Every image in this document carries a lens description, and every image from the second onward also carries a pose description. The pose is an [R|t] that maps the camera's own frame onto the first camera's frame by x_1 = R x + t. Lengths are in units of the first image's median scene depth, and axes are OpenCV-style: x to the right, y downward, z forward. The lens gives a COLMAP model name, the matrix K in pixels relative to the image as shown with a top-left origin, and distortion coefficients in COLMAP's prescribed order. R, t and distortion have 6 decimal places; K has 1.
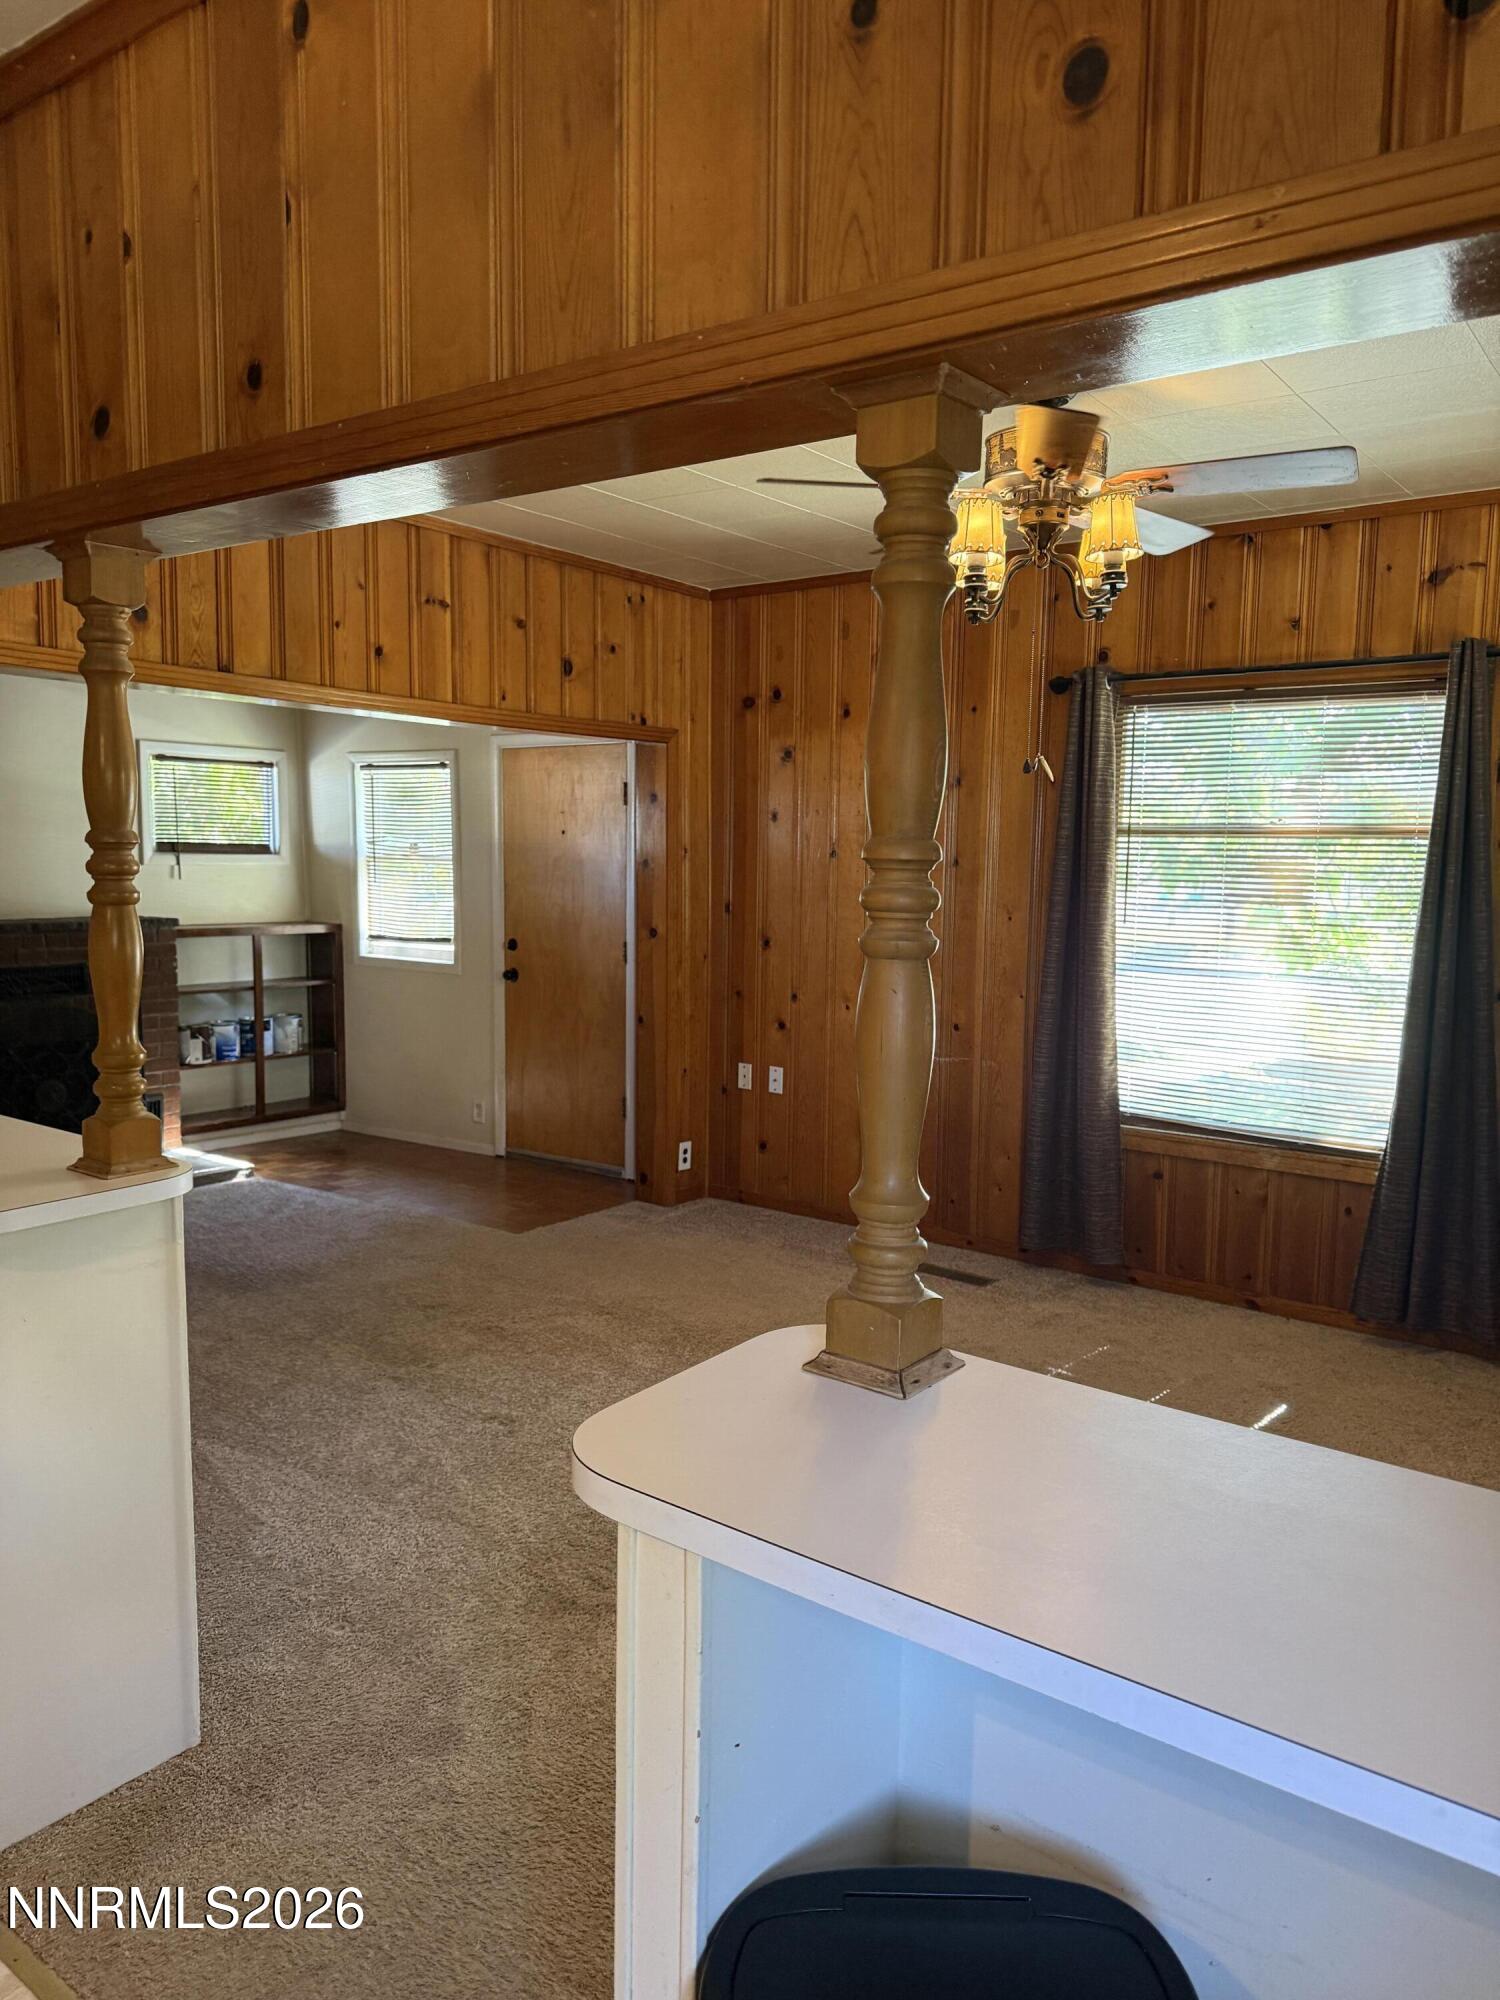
lens RADIAL K [[1418.2, 0, 753.5], [0, 1418.2, 1003.9], [0, 0, 1]] dist [0.068805, -0.087317]
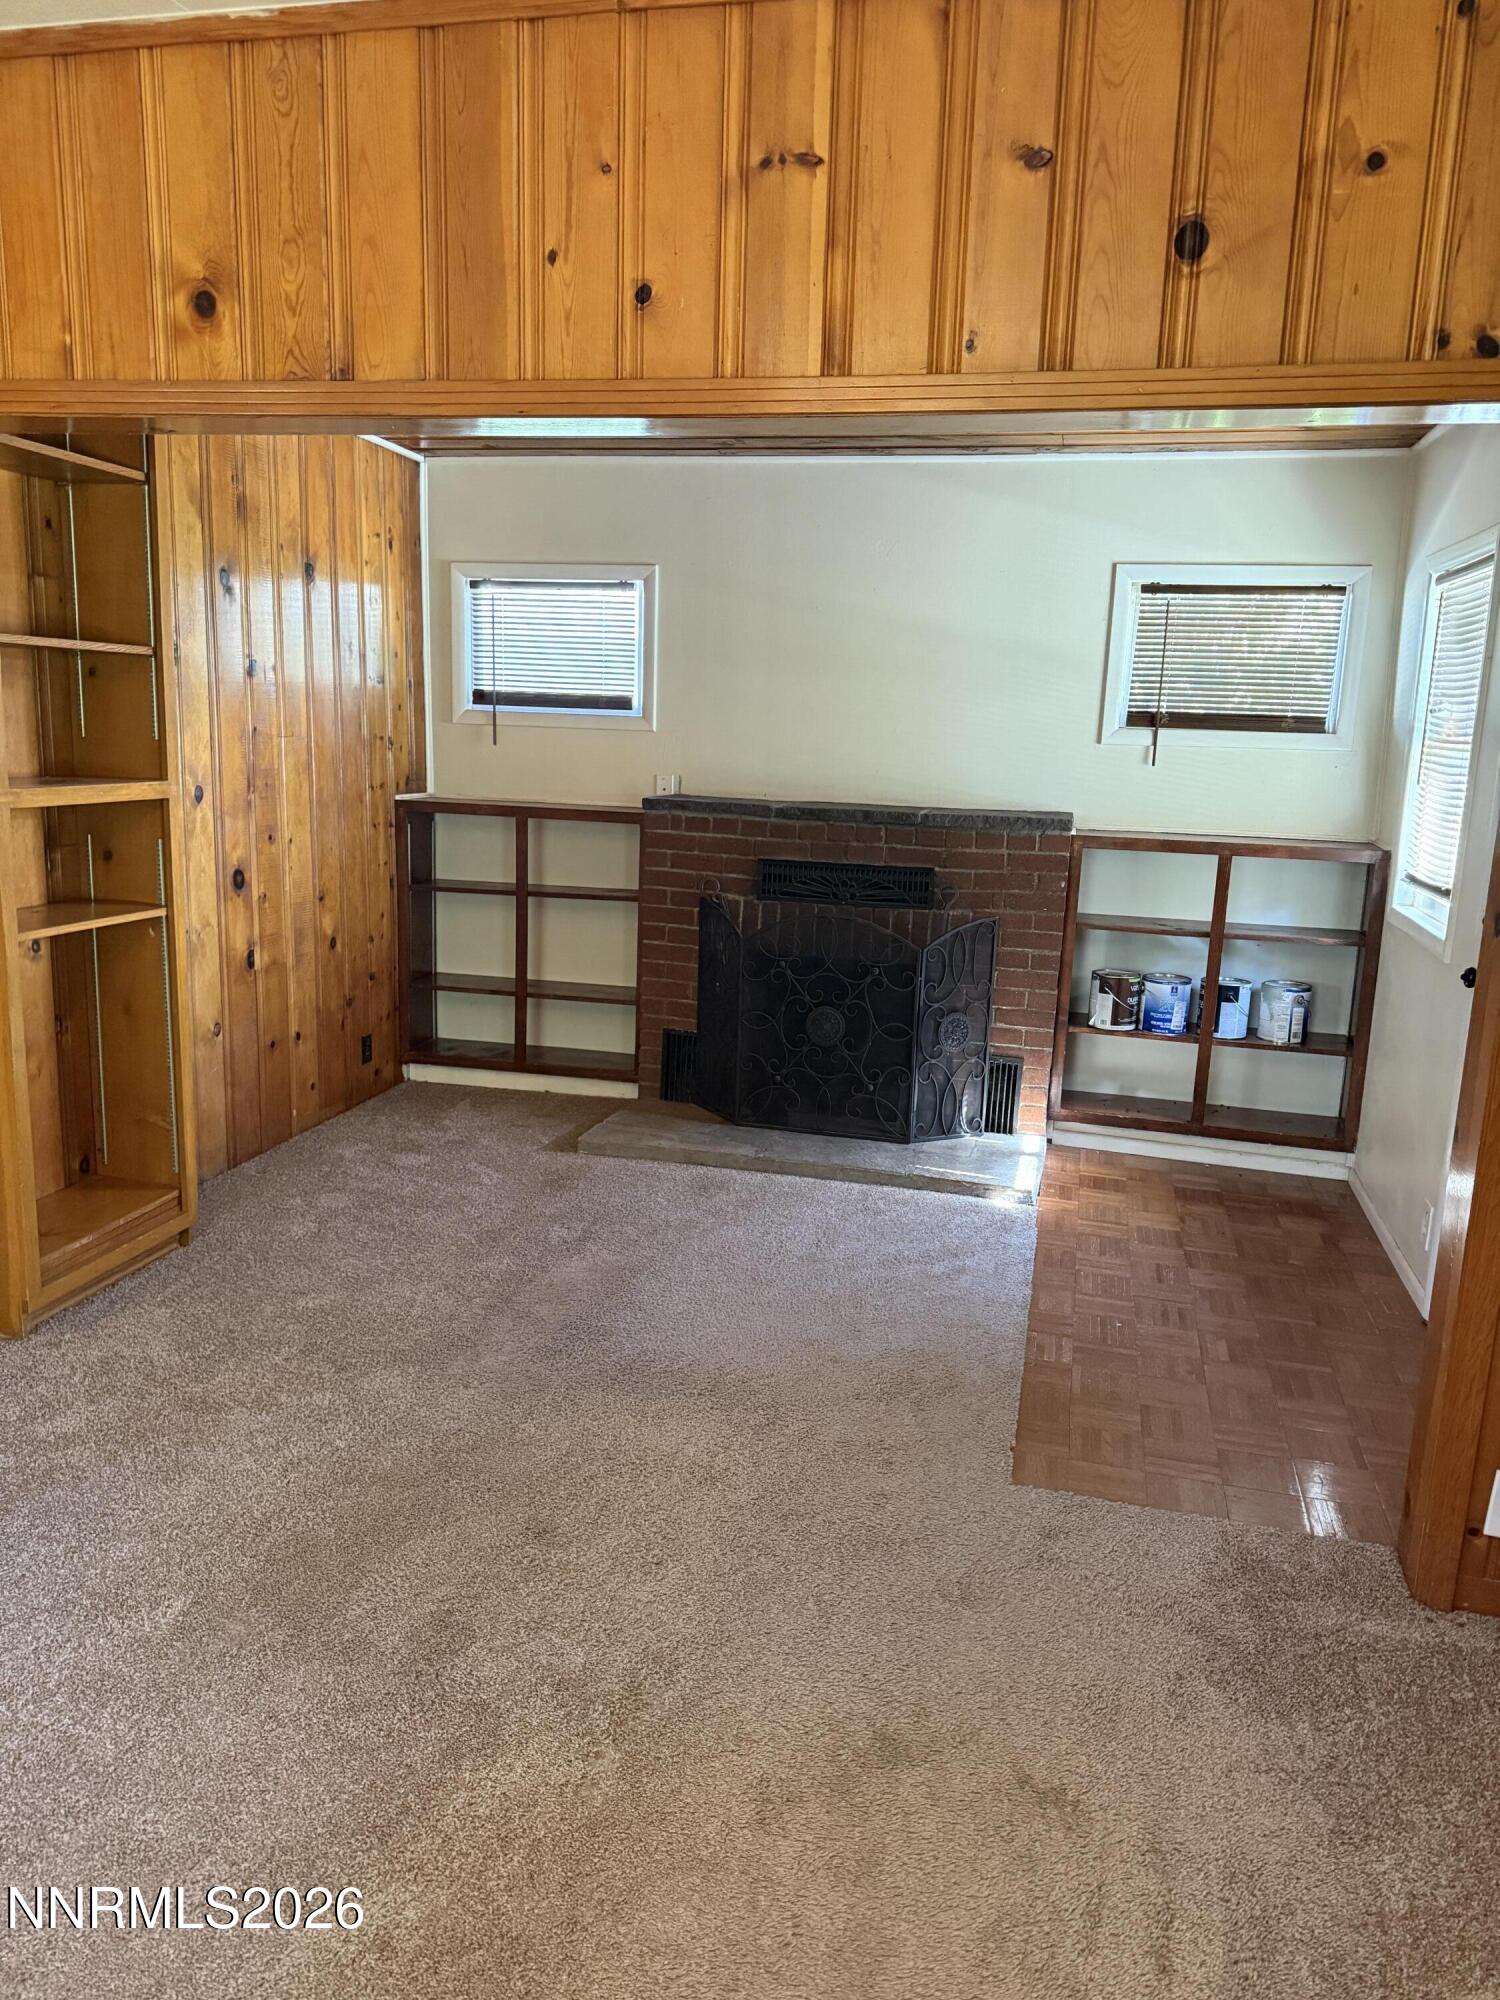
lens RADIAL K [[1418.2, 0, 750.1], [0, 1418.2, 987.3], [0, 0, 1]] dist [0.068805, -0.087317]
pose [[0.395550, 0.171515, -0.902287, 0.173016], [-0.125747, 0.983270, 0.131783, -0.048735], [0.909795, 0.061333, 0.410501, 0.552268]]
